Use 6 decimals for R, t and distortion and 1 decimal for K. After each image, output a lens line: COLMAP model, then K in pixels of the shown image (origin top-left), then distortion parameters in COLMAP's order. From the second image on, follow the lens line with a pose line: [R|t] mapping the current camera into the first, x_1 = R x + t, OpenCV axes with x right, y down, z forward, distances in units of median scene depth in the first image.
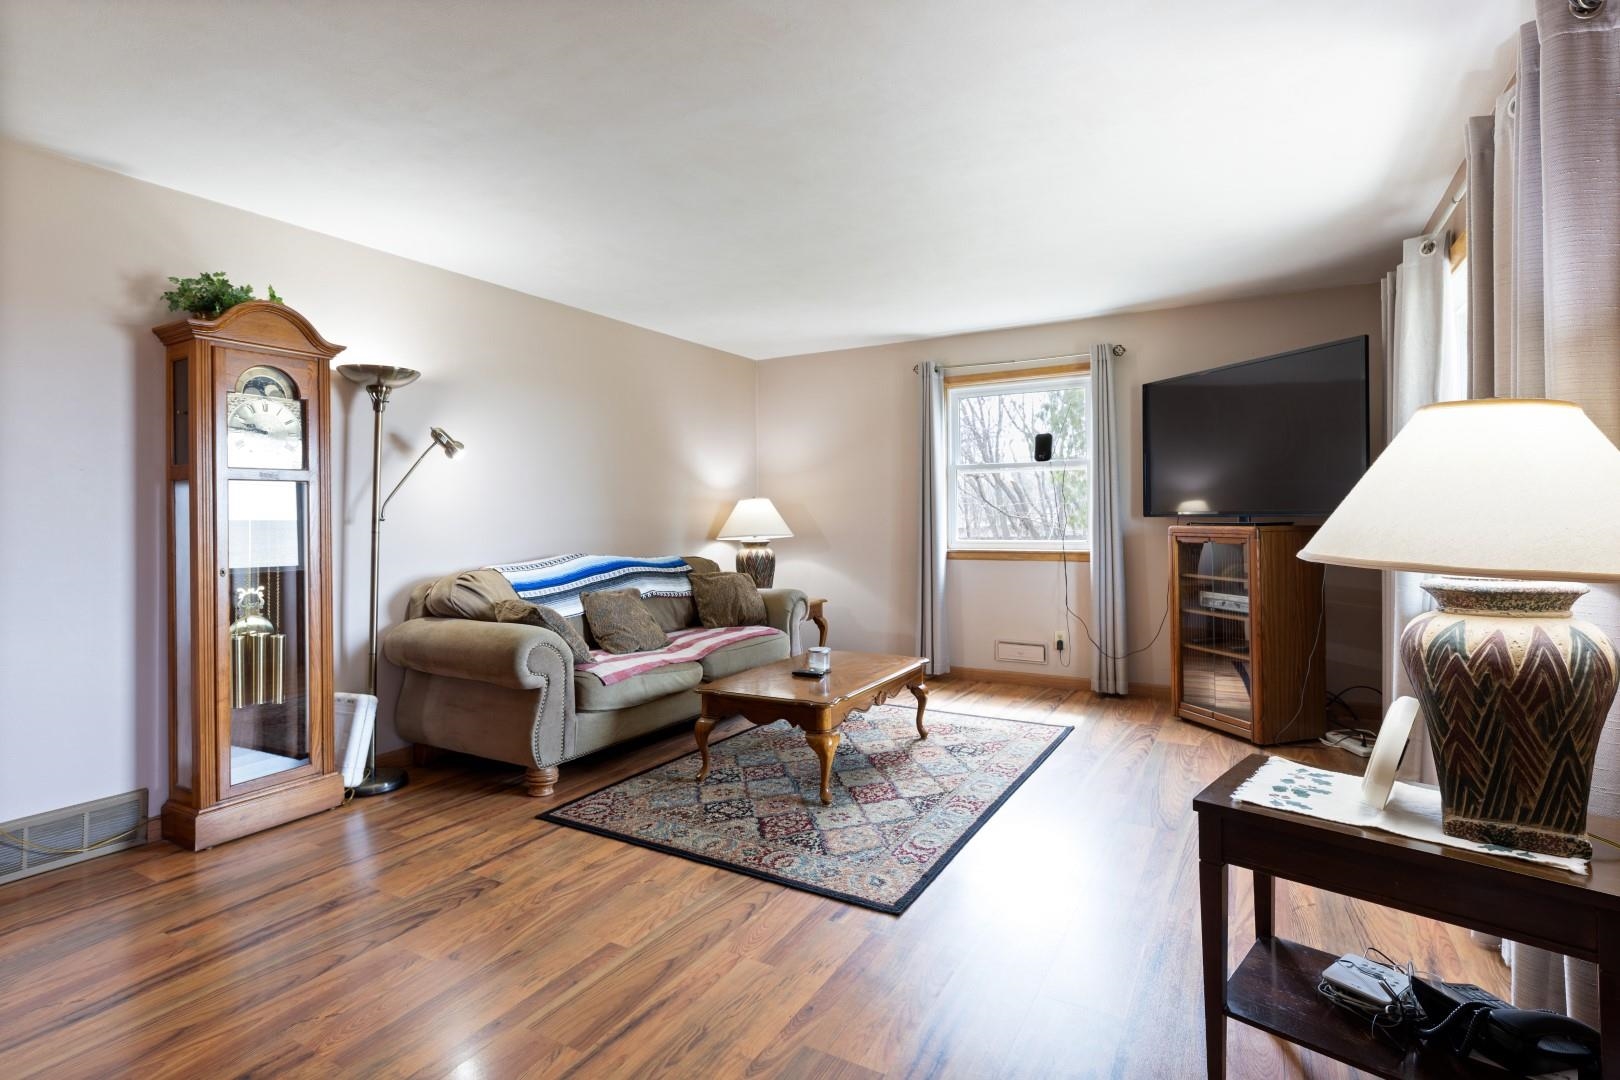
lens RADIAL K [[791.8, 0, 812.0], [0, 791.8, 515.8], [0, 0, 1]] dist [-0.005671, -0.001235]
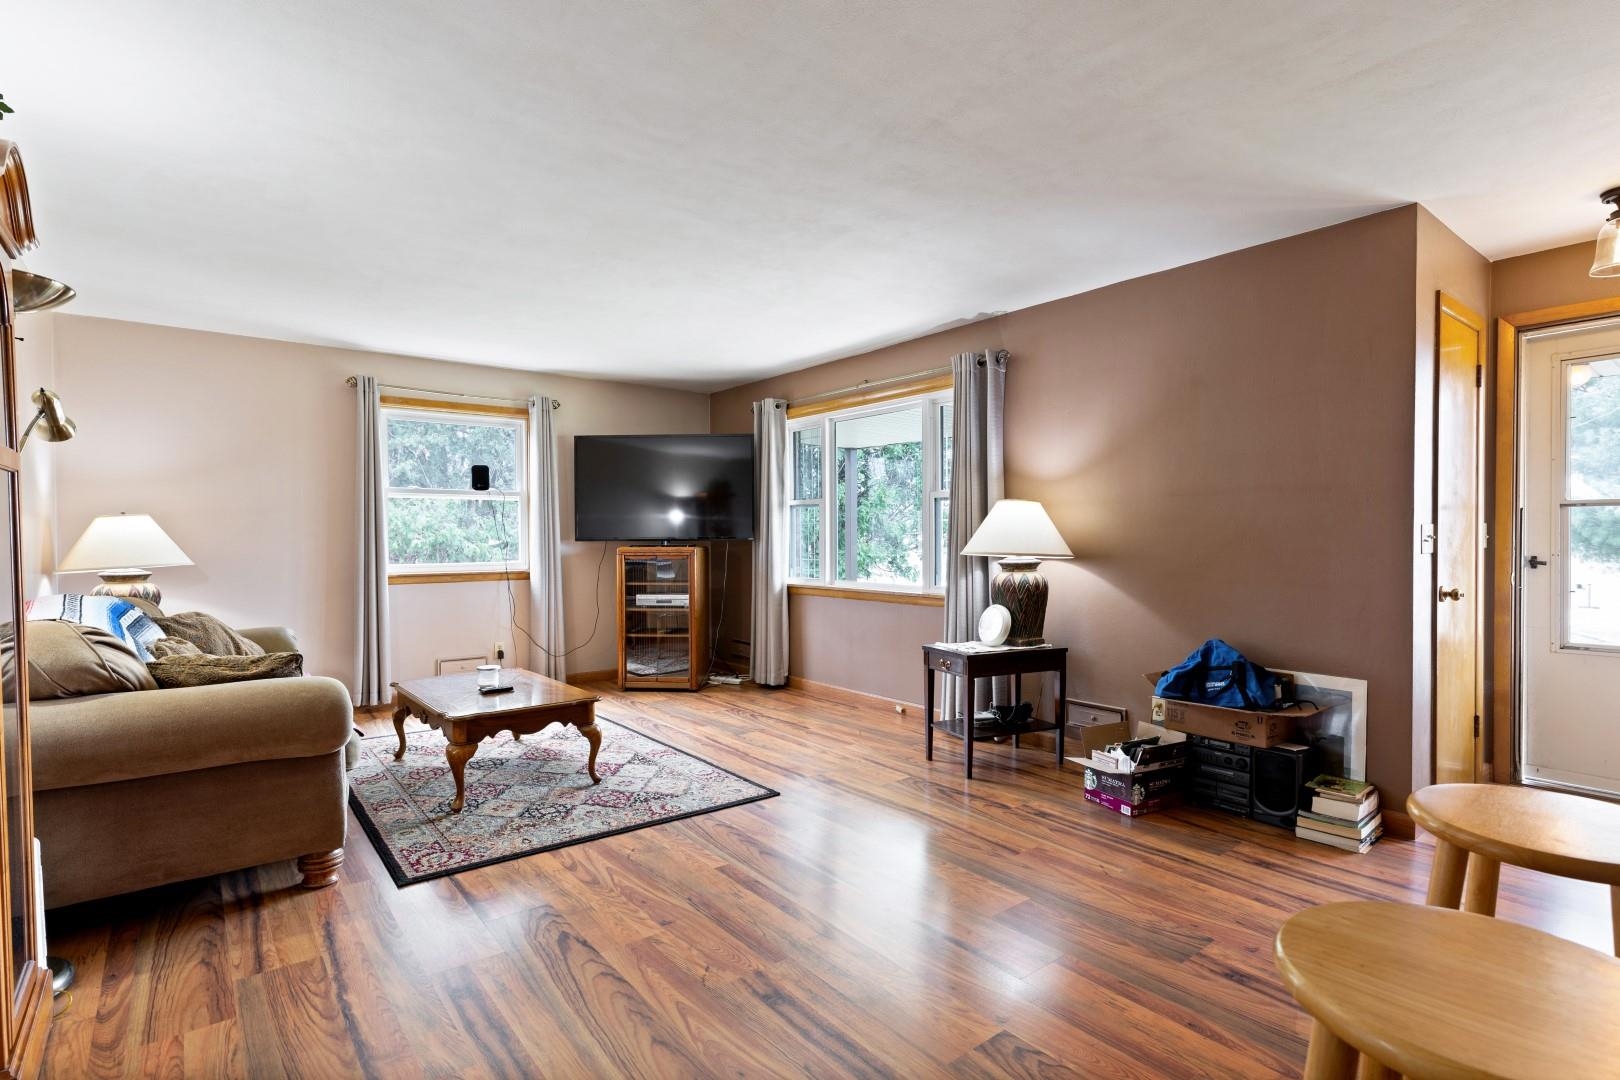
lens RADIAL K [[814.6, 0, 815.0], [0, 814.6, 534.3], [0, 0, 1]] dist [0.002240, -0.001567]
pose [[0.374184, 0.010286, 0.927297, -1.032575], [0.000463, 0.999936, -0.011278, 0.009569], [-0.927354, 0.004650, 0.374156, 0.255224]]
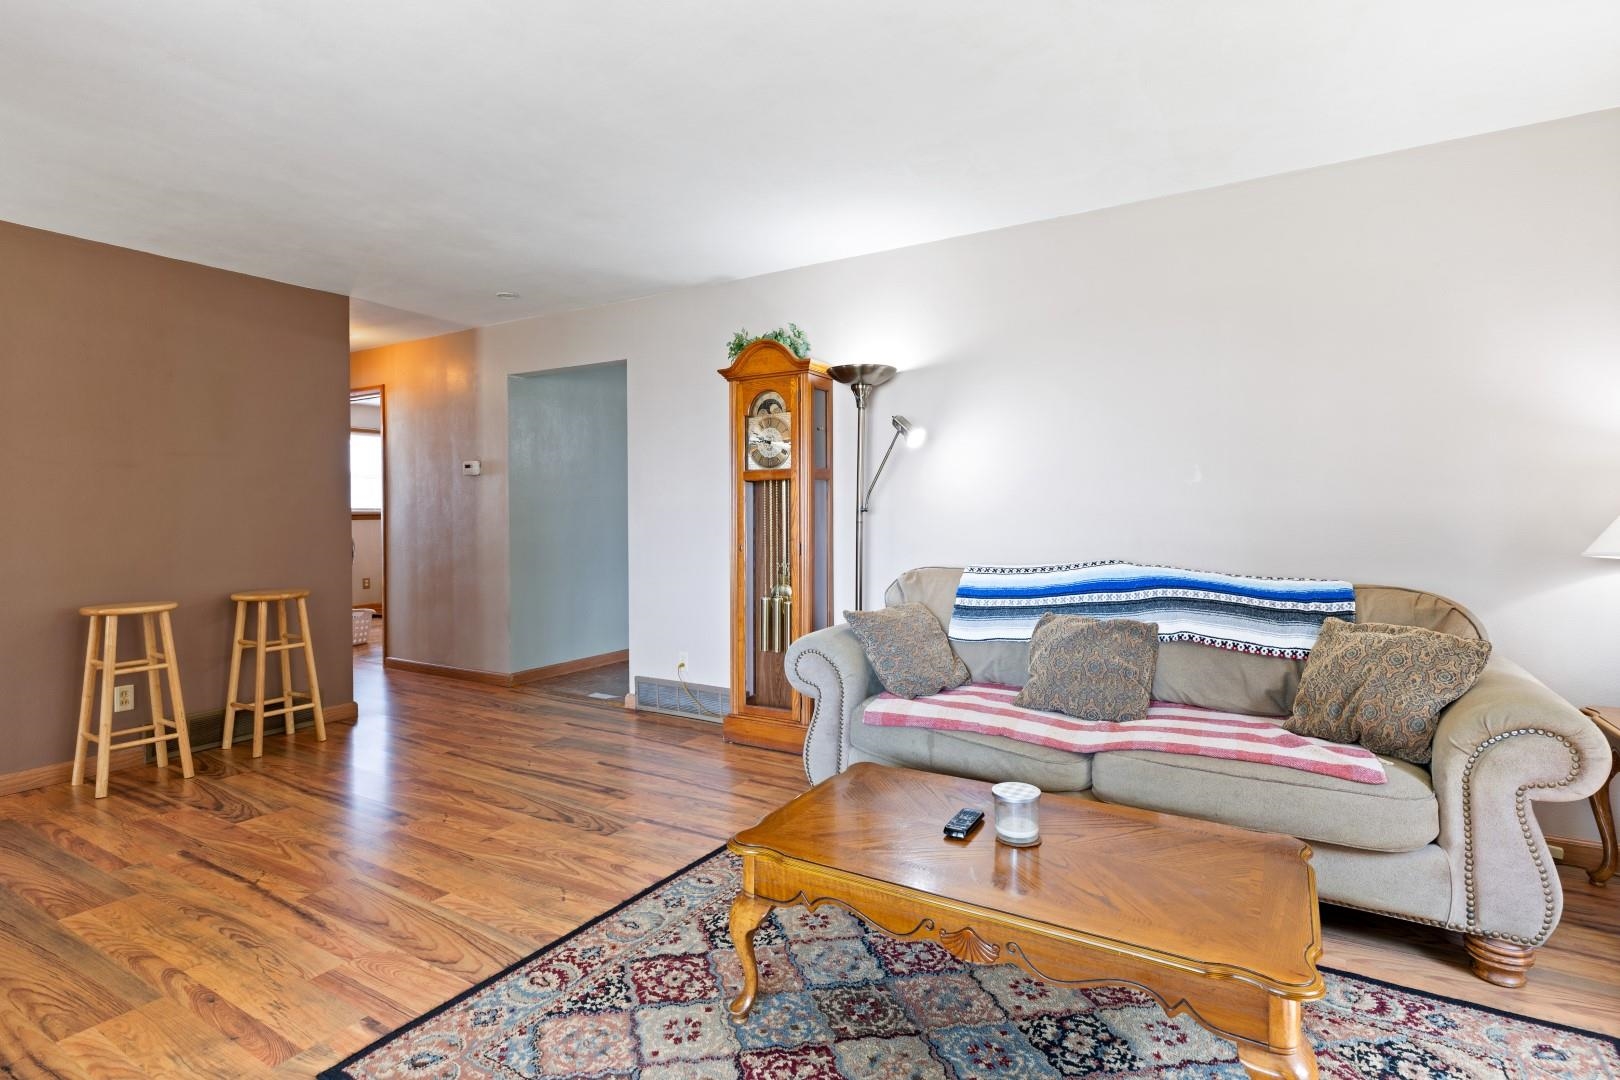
lens RADIAL K [[791.8, 0, 812.0], [0, 791.8, 515.8], [0, 0, 1]] dist [-0.005671, -0.001235]
pose [[-0.019545, 0.016167, -0.999678, 0.607968], [0.003141, 0.999865, 0.016109, -0.005994], [0.999804, -0.002825, -0.019593, 1.111838]]
